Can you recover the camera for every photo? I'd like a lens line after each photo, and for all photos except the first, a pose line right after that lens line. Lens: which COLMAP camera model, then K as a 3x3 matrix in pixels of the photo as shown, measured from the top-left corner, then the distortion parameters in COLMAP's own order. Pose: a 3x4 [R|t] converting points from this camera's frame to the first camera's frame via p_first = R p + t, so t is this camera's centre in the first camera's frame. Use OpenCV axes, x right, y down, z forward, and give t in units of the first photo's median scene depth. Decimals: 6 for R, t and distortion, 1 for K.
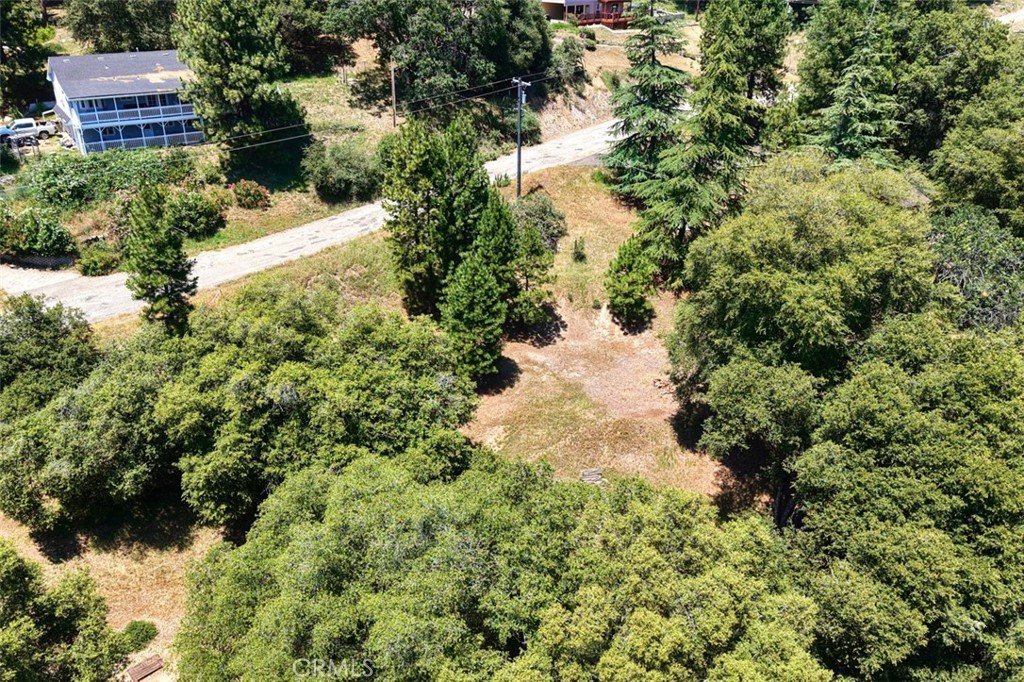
lens RADIAL K [[788.2, 0, 512.0], [0, 788.2, 341.0], [0, 0, 1]] dist [0.005789, 0.001023]
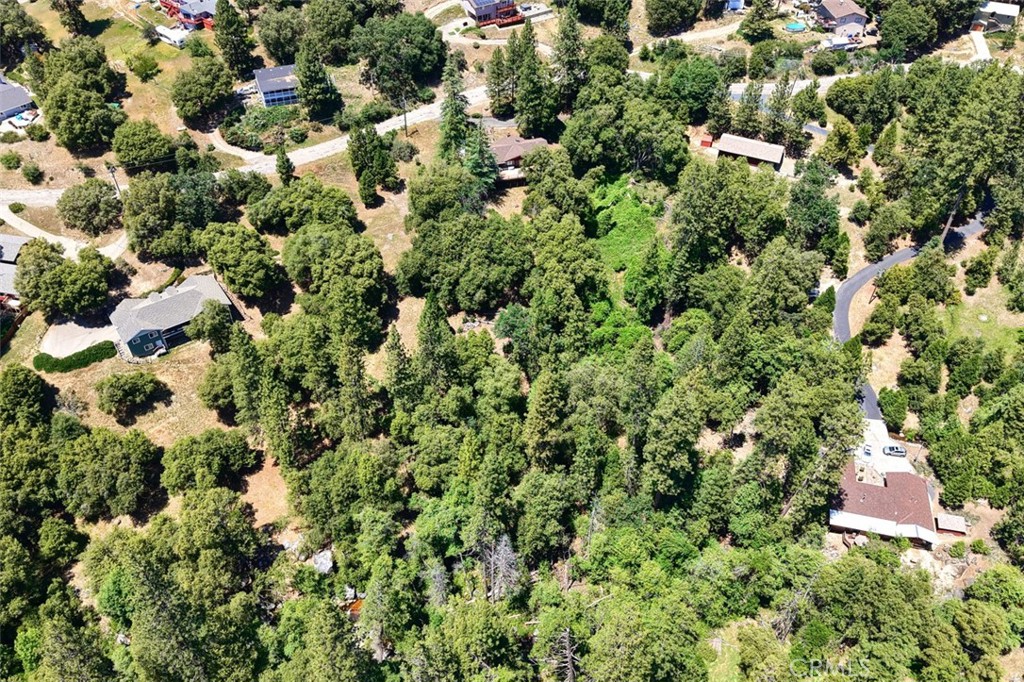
lens RADIAL K [[788.2, 0, 512.0], [0, 788.2, 341.0], [0, 0, 1]] dist [0.005789, 0.001023]
pose [[0.974563, 0.169994, -0.146044, 1.113165], [-0.115584, 0.939547, 0.322323, -0.542175], [0.192008, -0.297244, 0.935296, -2.185734]]
